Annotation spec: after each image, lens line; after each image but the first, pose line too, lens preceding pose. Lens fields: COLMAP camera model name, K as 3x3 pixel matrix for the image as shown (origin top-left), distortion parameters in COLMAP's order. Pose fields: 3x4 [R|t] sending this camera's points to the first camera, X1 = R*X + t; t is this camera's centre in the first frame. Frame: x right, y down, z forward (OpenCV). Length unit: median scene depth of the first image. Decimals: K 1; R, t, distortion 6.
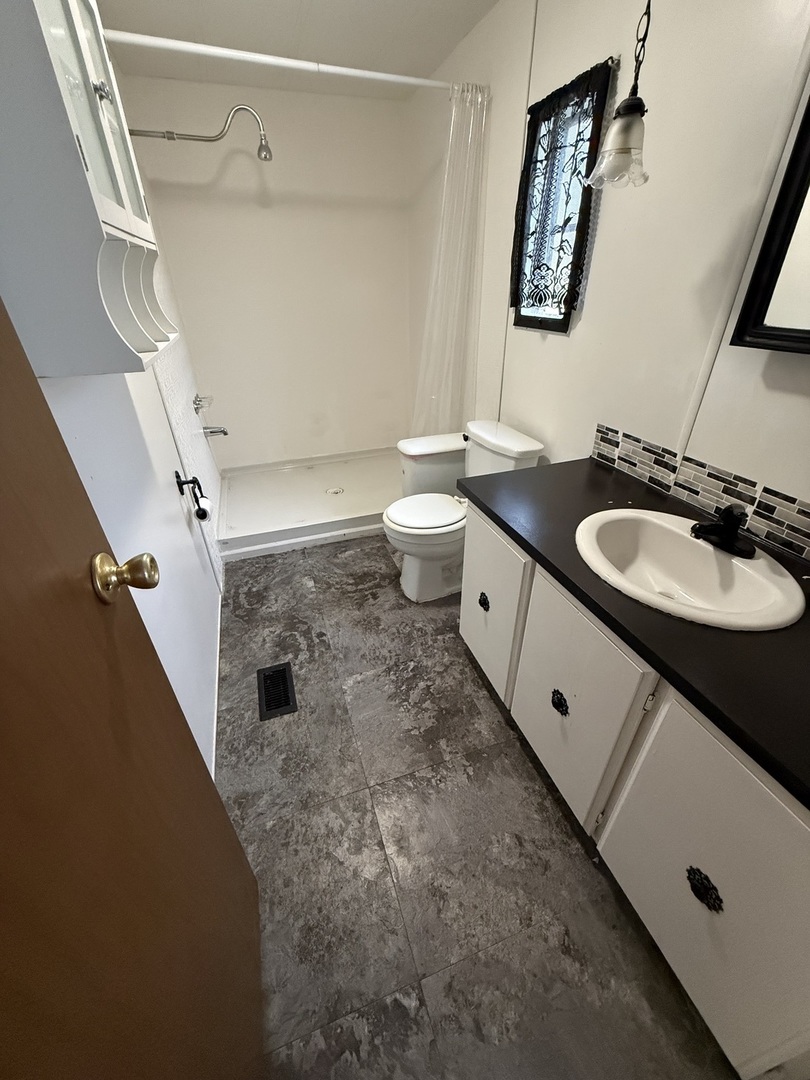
lens RADIAL K [[429.1, 0, 406.9], [0, 429.1, 539.3], [0, 0, 1]] dist [-0.003148, -0.000201]
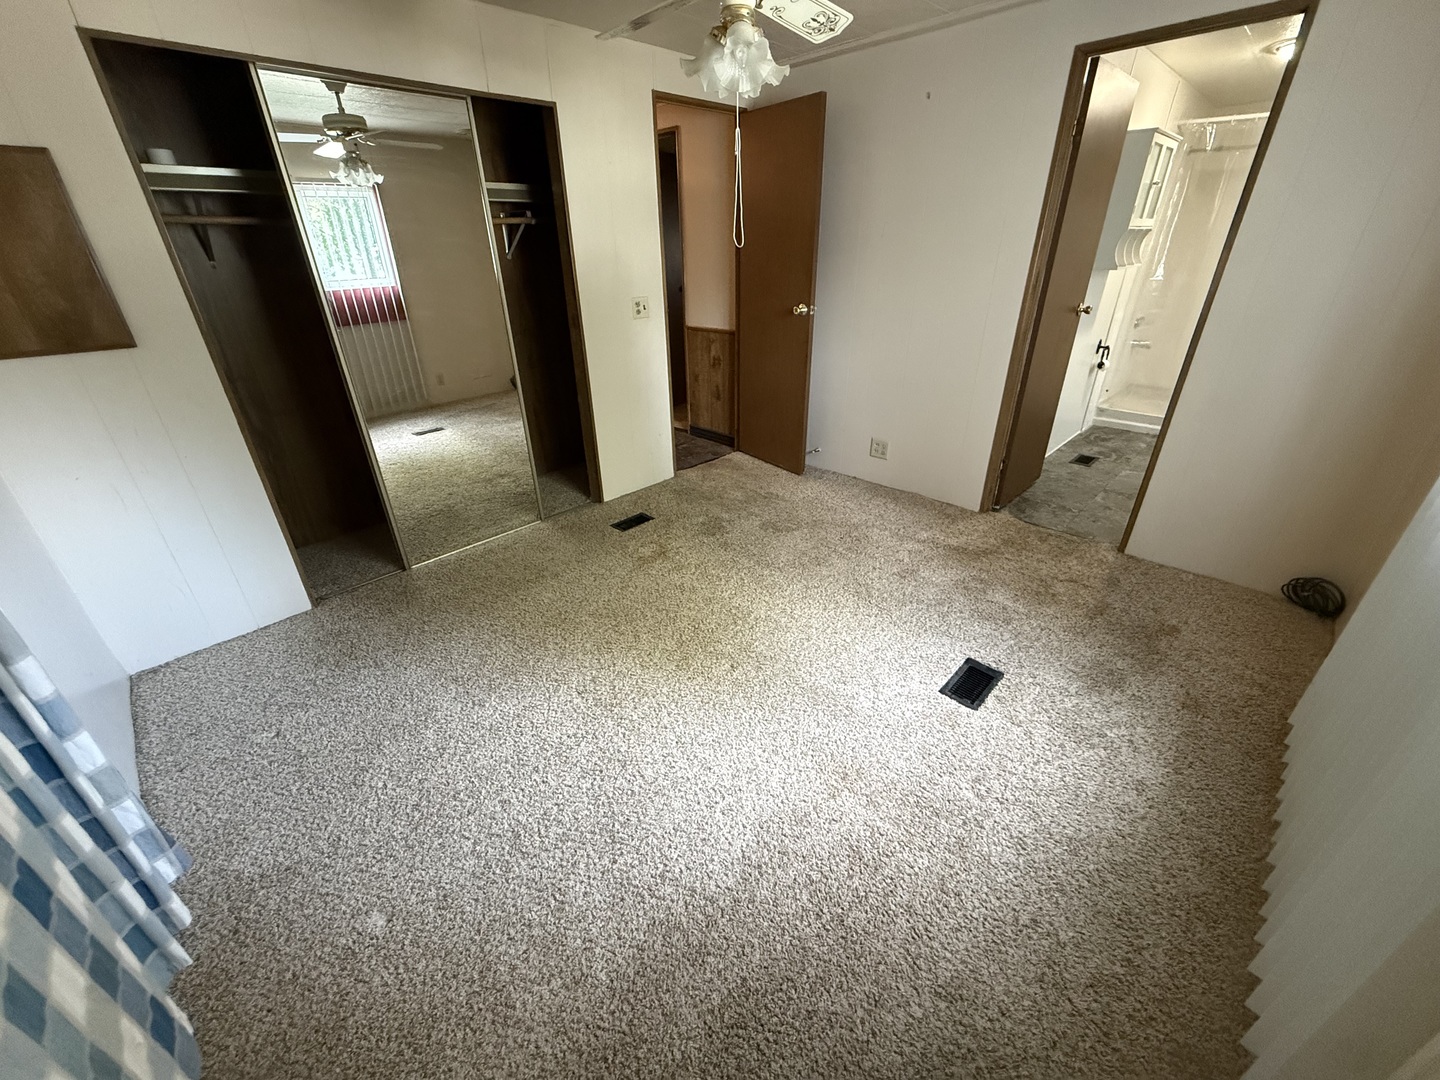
lens RADIAL K [[572.1, 0, 719.6], [0, 572.1, 539.0], [0, 0, 1]] dist [-0.003148, -0.000201]
pose [[0.441174, 0.409312, -0.798642, 0.997159], [-0.452094, 0.870123, 0.196208, 0.795092], [0.775226, 0.274500, 0.568924, -1.368448]]
